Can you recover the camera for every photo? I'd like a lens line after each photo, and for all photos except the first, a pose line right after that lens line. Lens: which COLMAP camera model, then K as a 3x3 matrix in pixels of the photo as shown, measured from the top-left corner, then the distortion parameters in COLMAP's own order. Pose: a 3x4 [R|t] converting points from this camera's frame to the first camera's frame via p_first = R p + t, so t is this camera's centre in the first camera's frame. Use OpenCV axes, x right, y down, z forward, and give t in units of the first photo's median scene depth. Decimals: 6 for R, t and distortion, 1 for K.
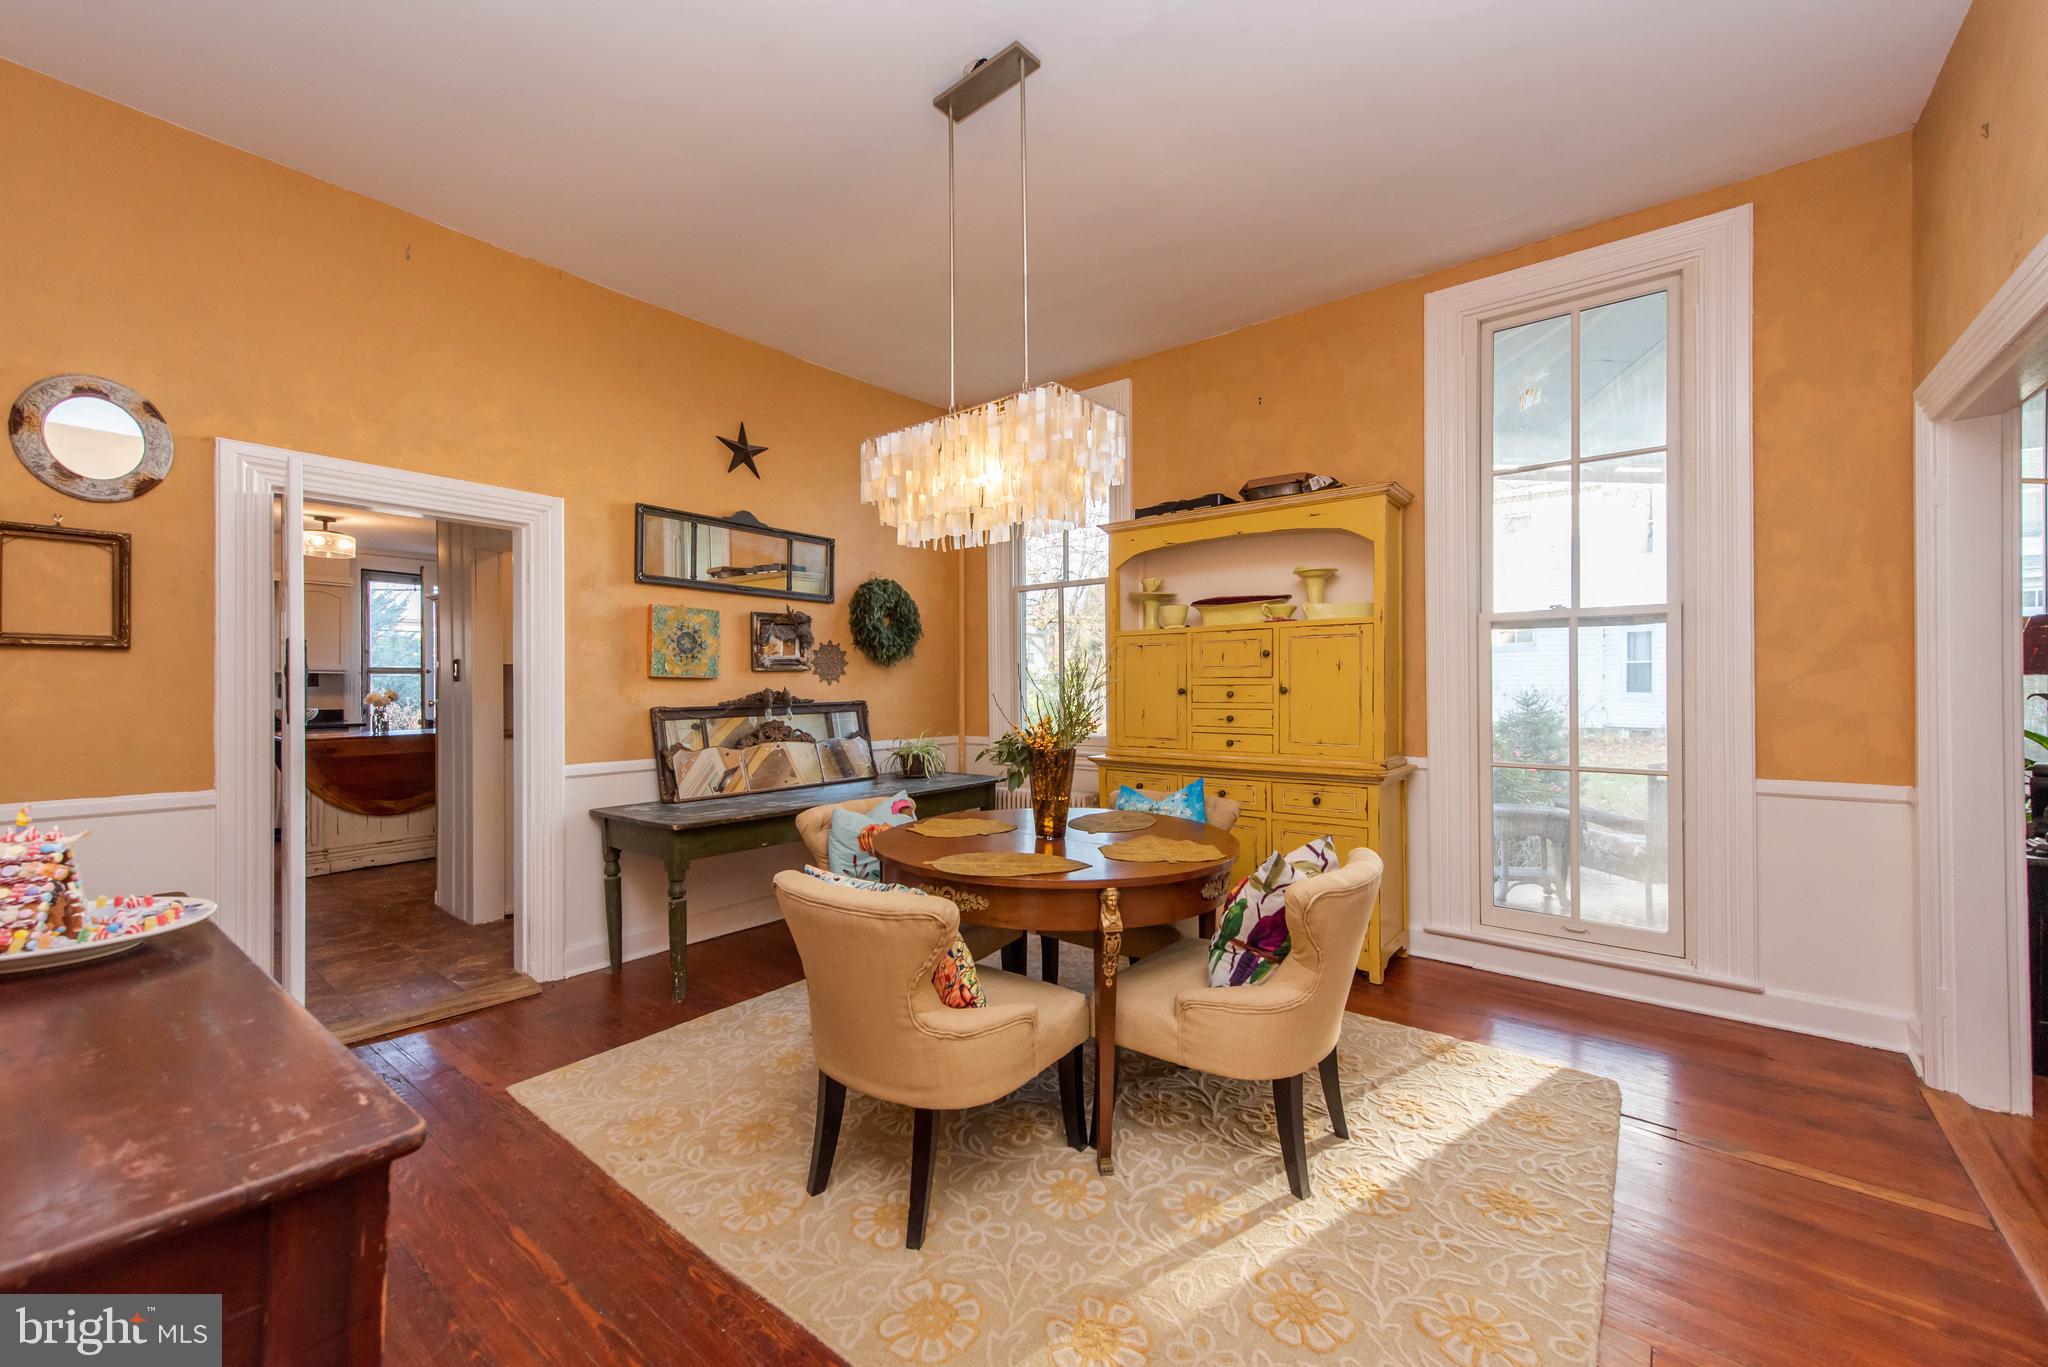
lens RADIAL K [[807.1, 0, 1033.0], [0, 807.1, 685.4], [0, 0, 1]] dist [-0.001716, -0.000150]
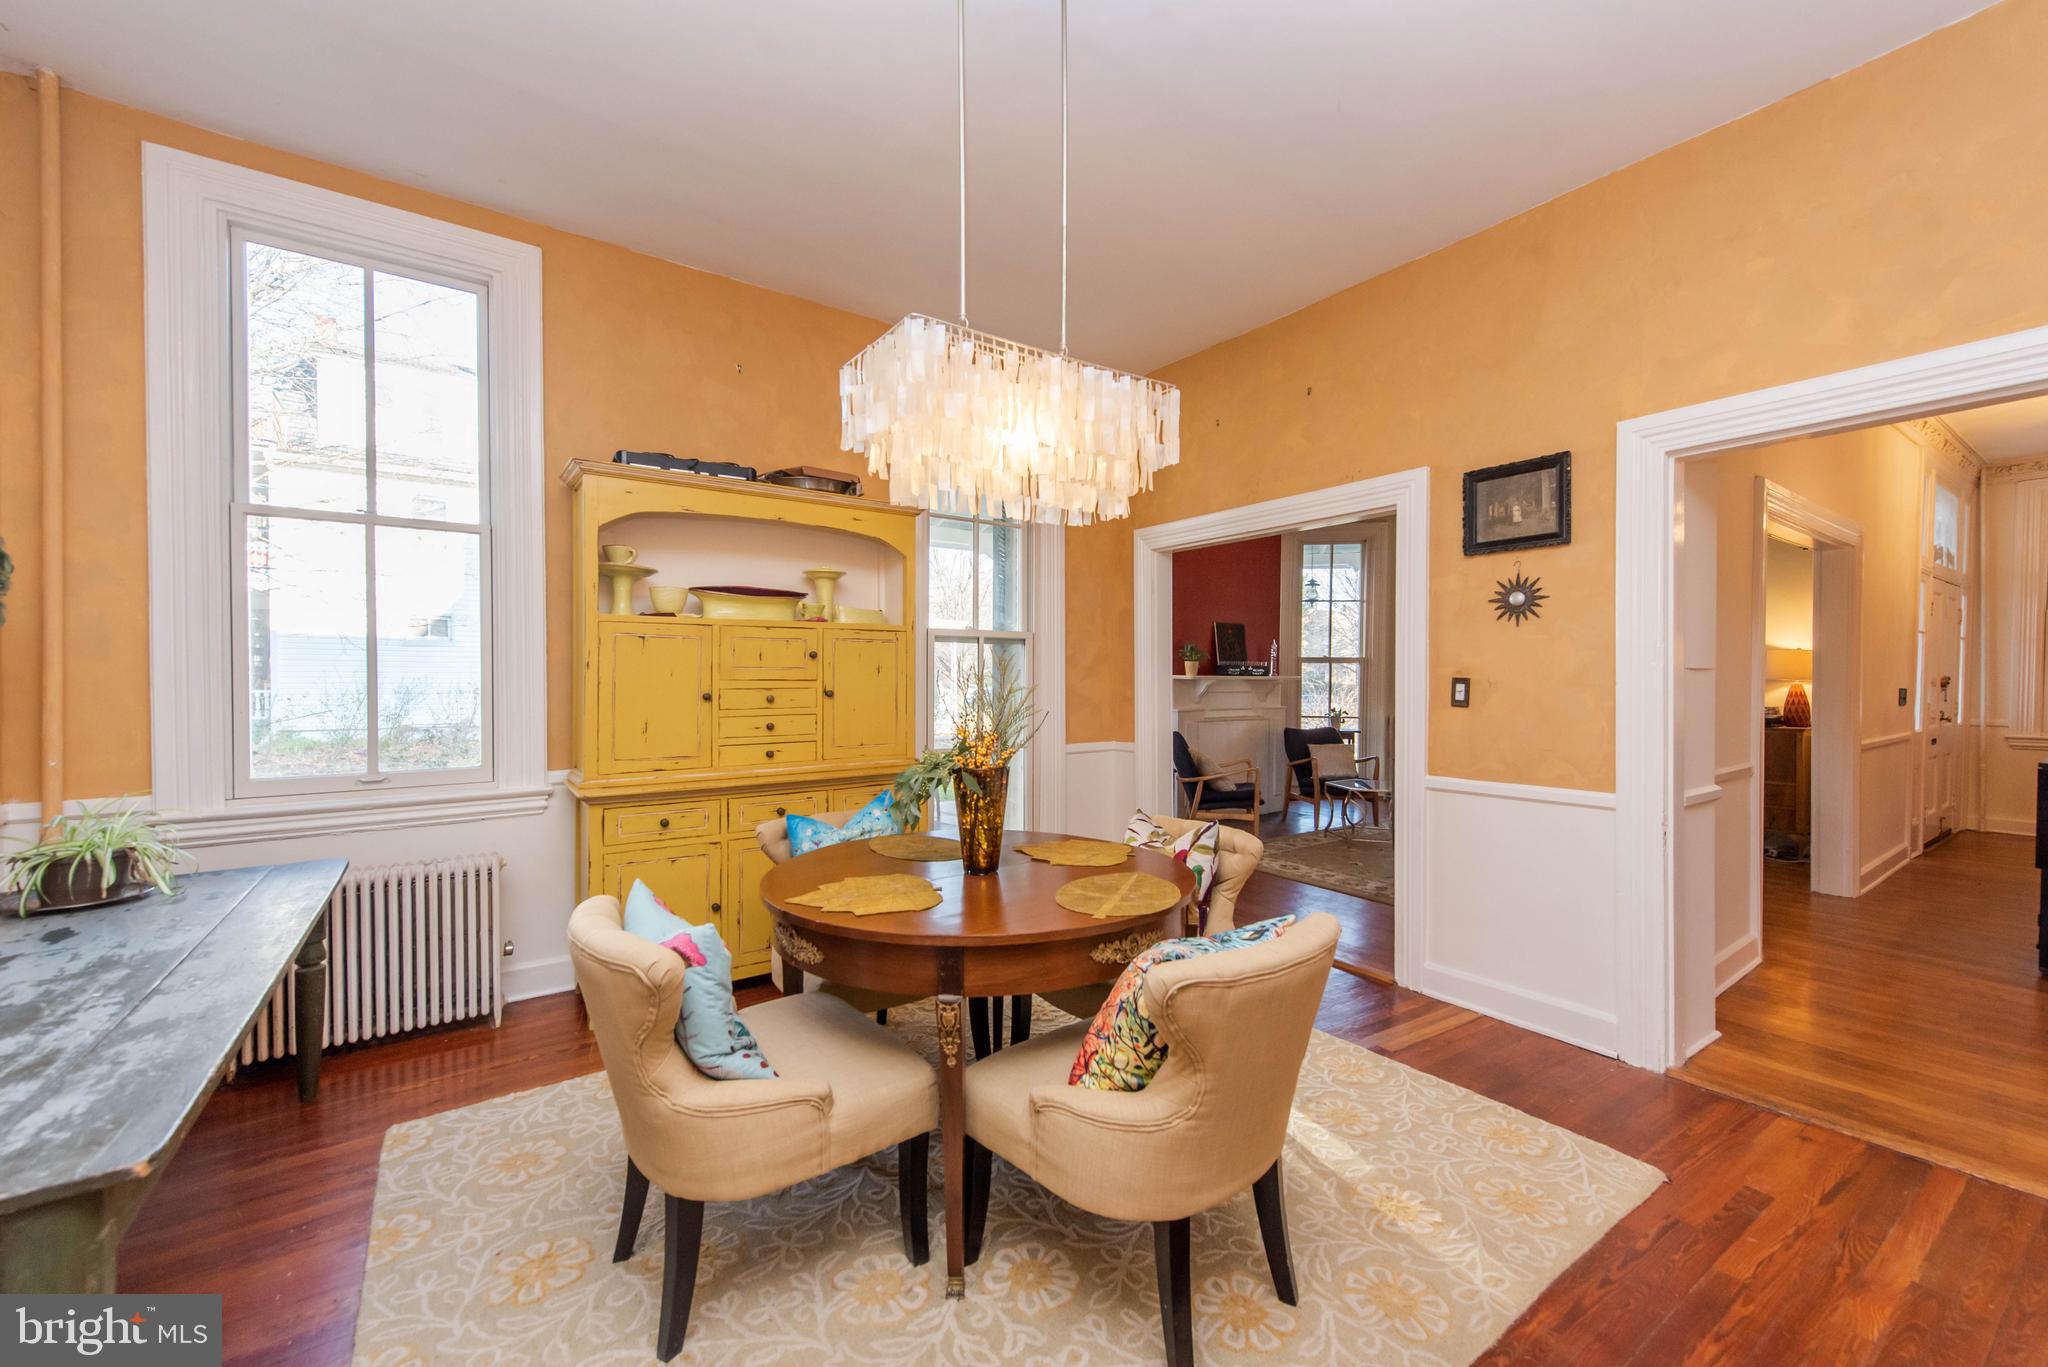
lens RADIAL K [[807.1, 0, 1035.0], [0, 807.1, 687.1], [0, 0, 1]] dist [-0.001716, -0.000150]
pose [[0.289605, -0.011222, 0.957080, -0.518783], [-0.005603, 0.999894, 0.013419, -0.015606], [-0.957130, -0.009249, 0.289512, 0.465993]]
